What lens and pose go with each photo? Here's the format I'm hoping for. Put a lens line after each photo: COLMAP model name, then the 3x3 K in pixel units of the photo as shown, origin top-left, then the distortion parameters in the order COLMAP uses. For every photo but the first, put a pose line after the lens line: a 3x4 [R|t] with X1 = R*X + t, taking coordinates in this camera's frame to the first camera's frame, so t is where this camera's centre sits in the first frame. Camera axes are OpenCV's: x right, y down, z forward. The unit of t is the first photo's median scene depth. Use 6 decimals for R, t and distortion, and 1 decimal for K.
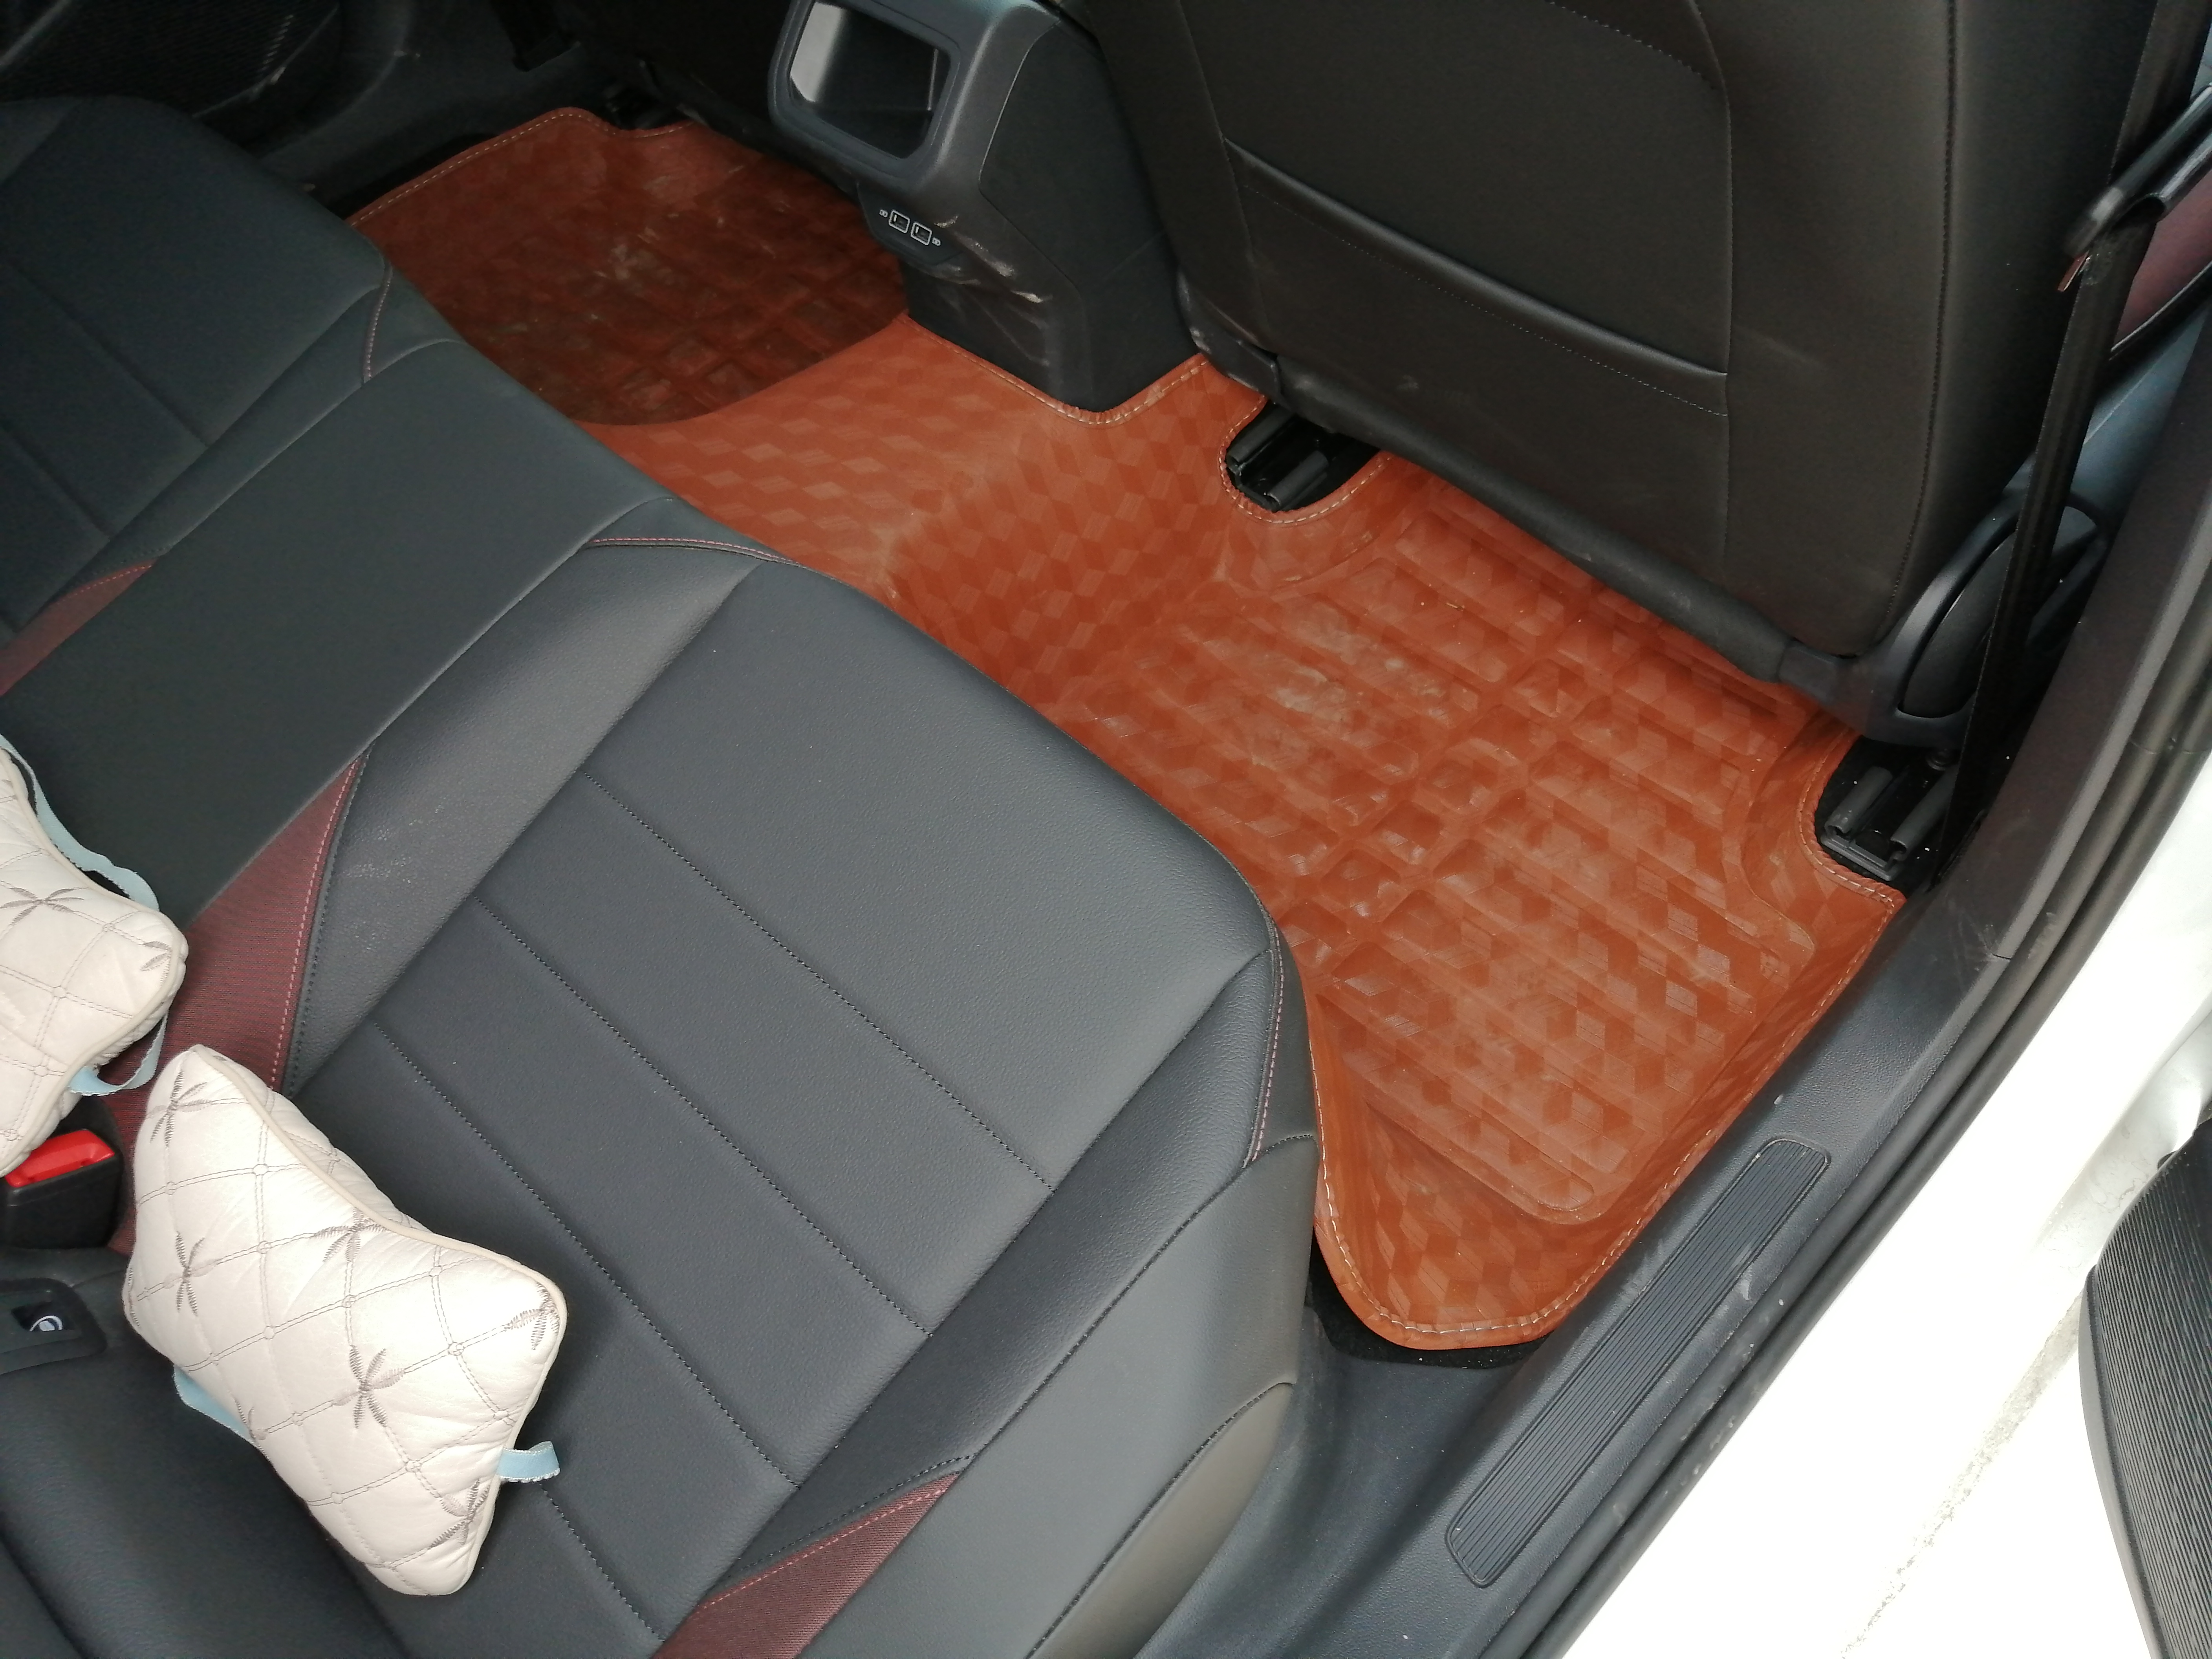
lens RADIAL K [[1747.1, 0, 1127.4], [0, 1747.1, 762.6], [0, 0, 1]] dist [-0.014687, 0.042849]
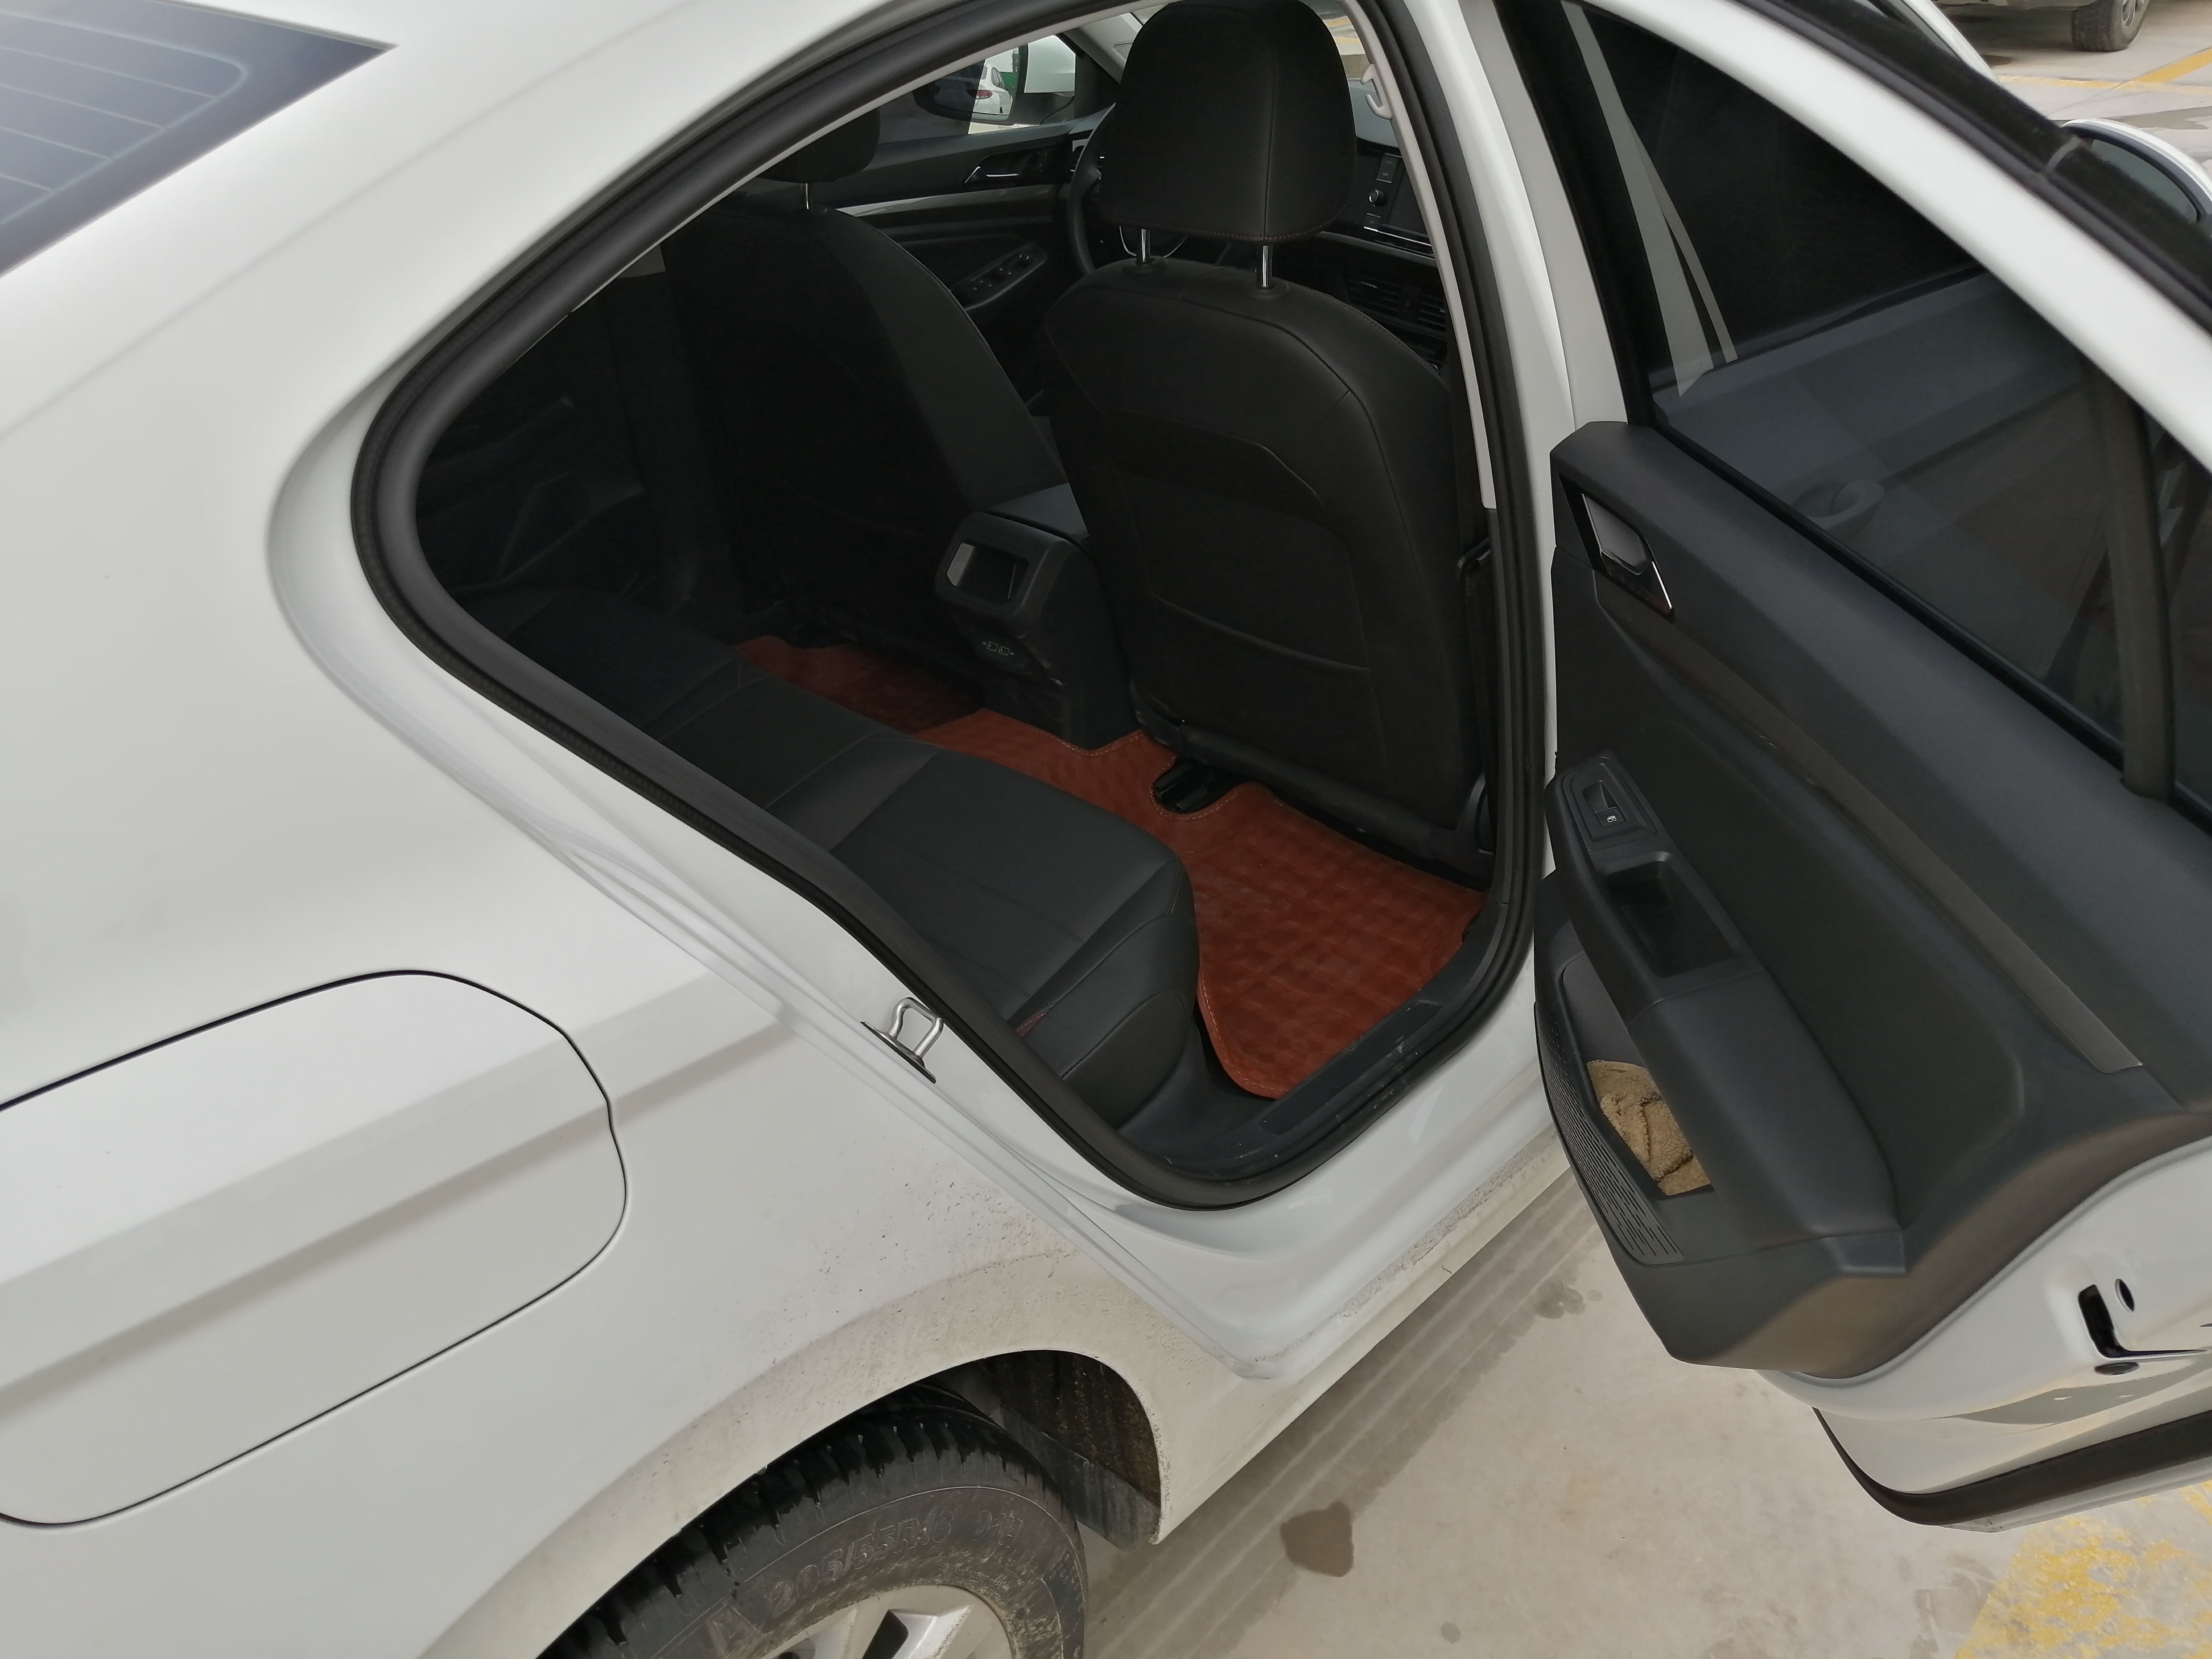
lens RADIAL K [[1747.1, 0, 1115.2], [0, 1747.1, 816.8], [0, 0, 1]] dist [-0.014687, 0.042849]
pose [[0.998651, 0.027604, 0.043983, -0.068217], [-0.009363, 0.928846, -0.370347, 0.573885], [-0.051077, 0.369435, 0.927852, -0.744060]]
